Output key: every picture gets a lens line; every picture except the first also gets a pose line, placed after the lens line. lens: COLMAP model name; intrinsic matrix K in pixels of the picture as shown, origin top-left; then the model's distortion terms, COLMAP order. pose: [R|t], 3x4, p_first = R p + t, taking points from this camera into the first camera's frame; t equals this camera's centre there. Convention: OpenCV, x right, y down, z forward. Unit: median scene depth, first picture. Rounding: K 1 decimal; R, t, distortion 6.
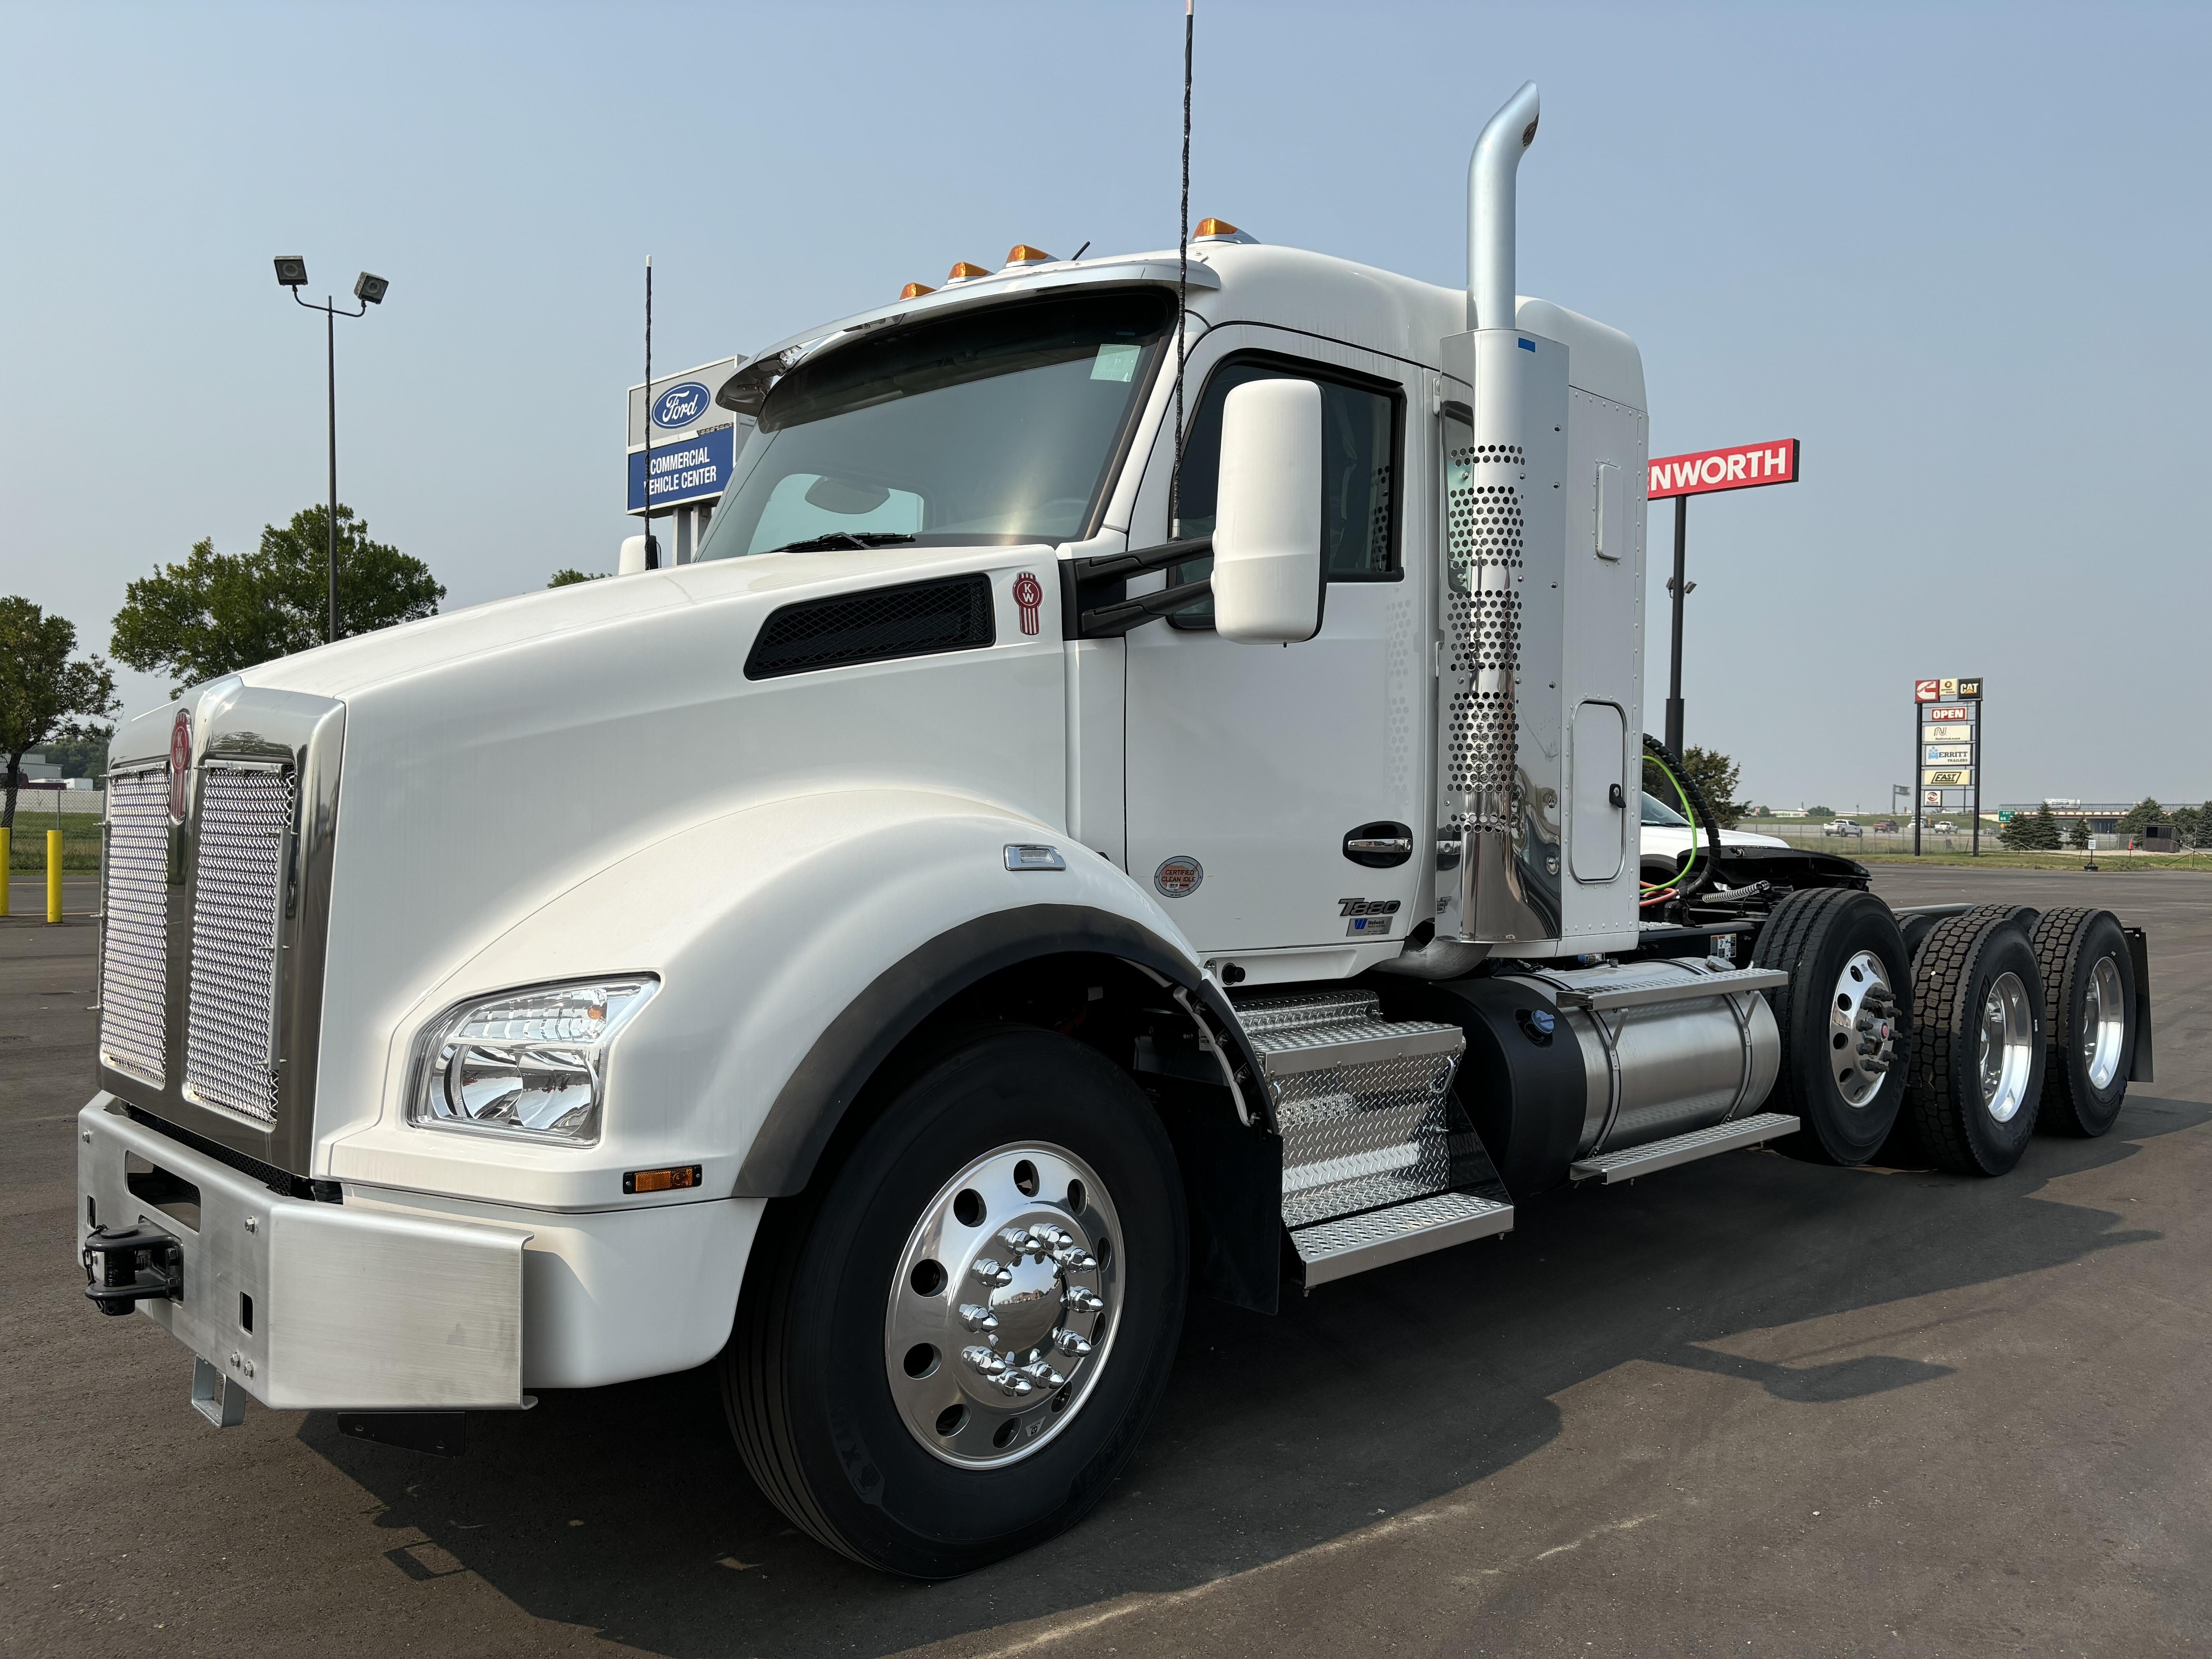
lens RADIAL K [[1798.8, 0, 1114.7], [0, 1798.8, 814.4], [0, 0, 1]] dist [0.010132, 0.003594]
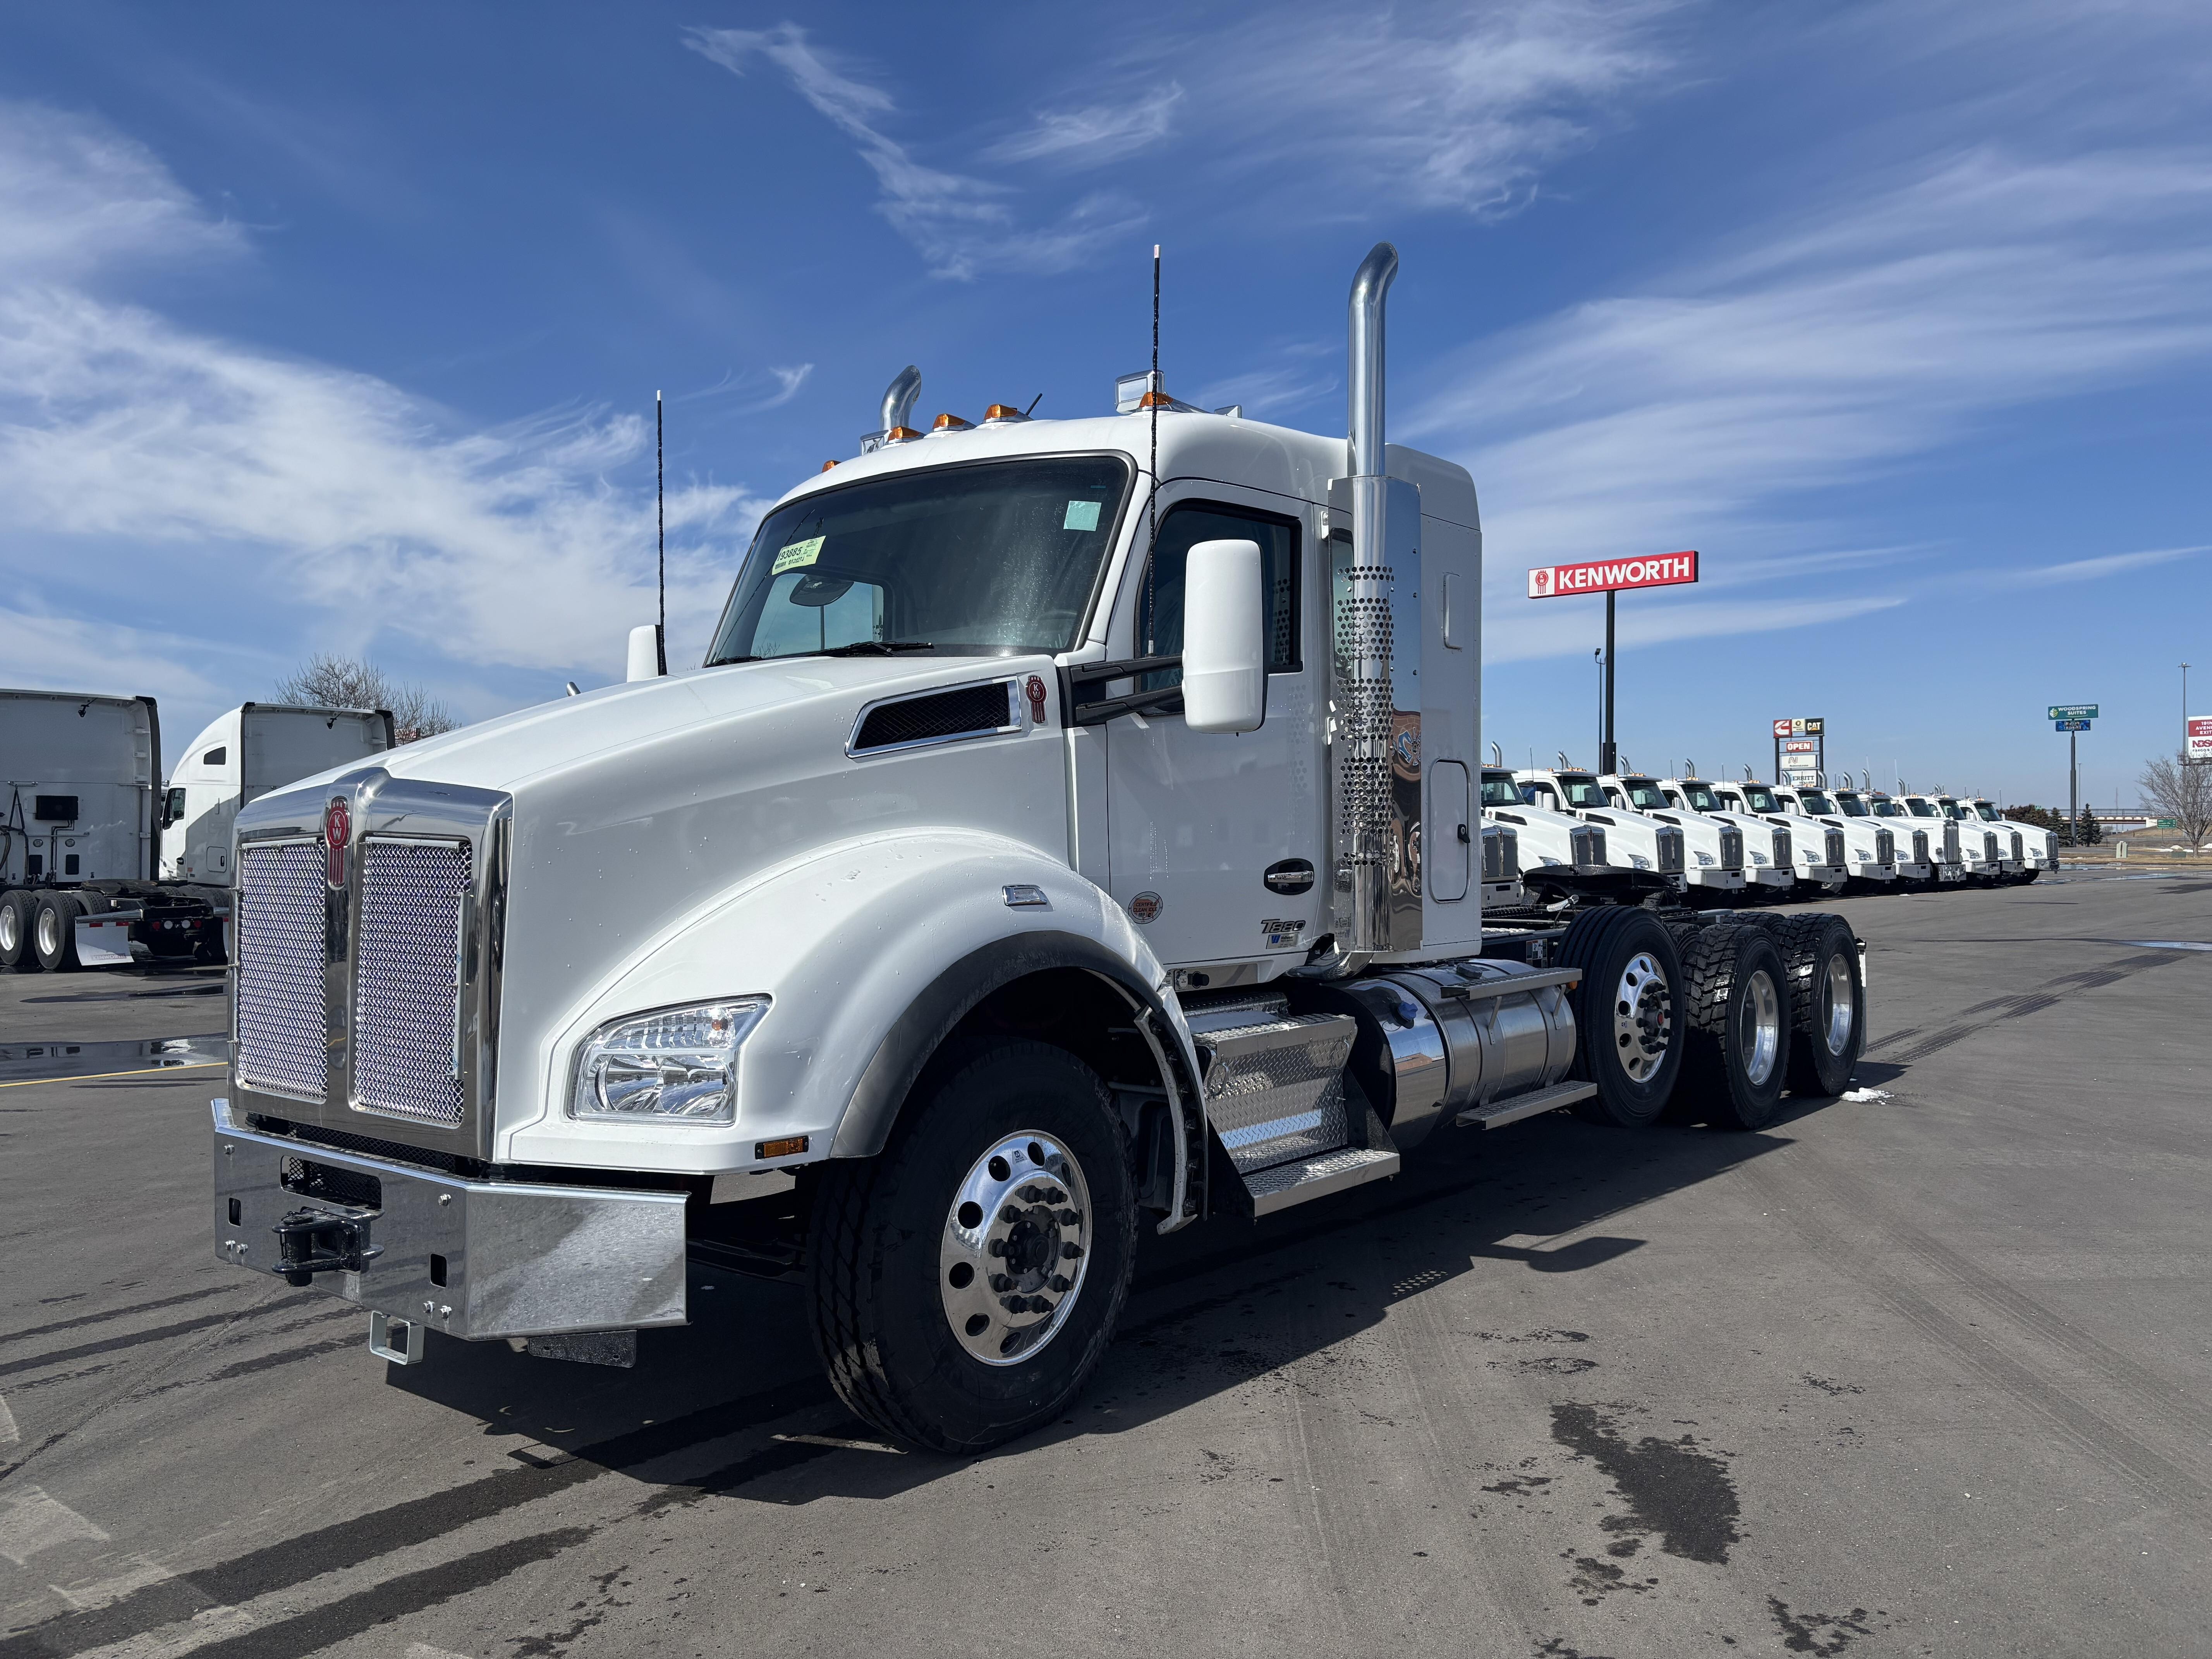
lens RADIAL K [[1765.0, 0, 1106.0], [0, 1765.0, 829.5], [0, 0, 1]] dist [0.017303, 0.002898]
pose [[0.994091, -0.023652, 0.105942, -0.120415], [0.024422, 0.999684, -0.005982, -0.013158], [-0.105767, 0.008534, 0.994354, -0.248978]]
